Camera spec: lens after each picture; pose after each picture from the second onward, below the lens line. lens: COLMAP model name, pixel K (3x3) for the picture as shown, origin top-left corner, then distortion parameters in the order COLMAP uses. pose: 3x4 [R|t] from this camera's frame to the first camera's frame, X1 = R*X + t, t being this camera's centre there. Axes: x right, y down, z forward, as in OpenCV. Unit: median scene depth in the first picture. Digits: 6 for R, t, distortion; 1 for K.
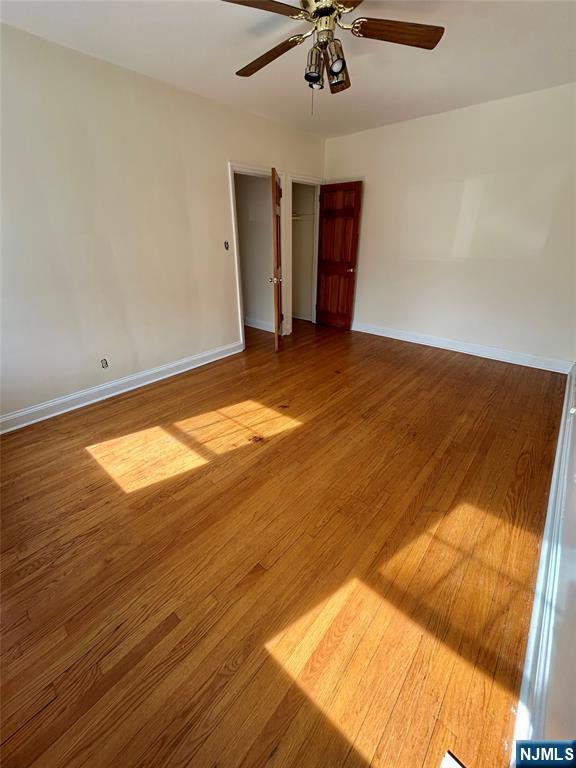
lens RADIAL K [[309.2, 0, 288.0], [0, 309.2, 384.0], [0, 0, 1]] dist [-0.000226, -0.000272]
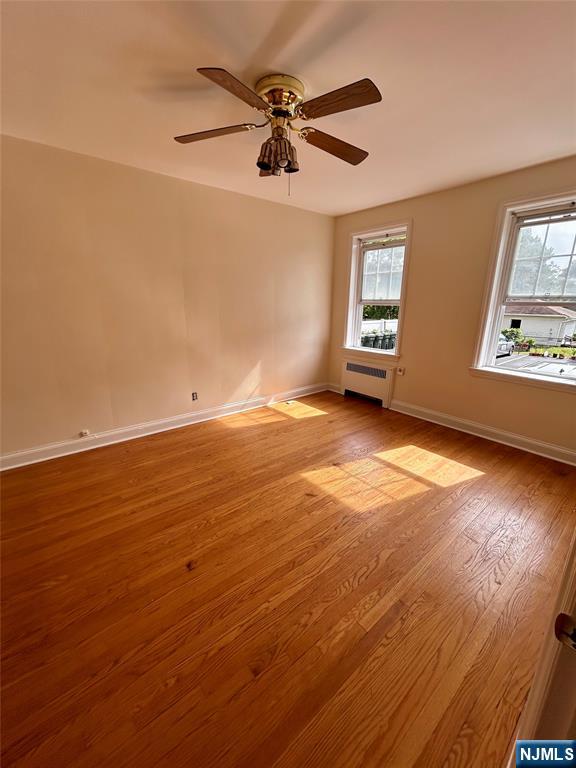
lens RADIAL K [[309.2, 0, 288.0], [0, 309.2, 384.0], [0, 0, 1]] dist [-0.000226, -0.000272]
pose [[-0.986011, -0.045965, 0.160216, -0.079157], [0.069931, 0.758449, 0.647970, -0.769749], [-0.151300, 0.650110, -0.744624, 1.571124]]
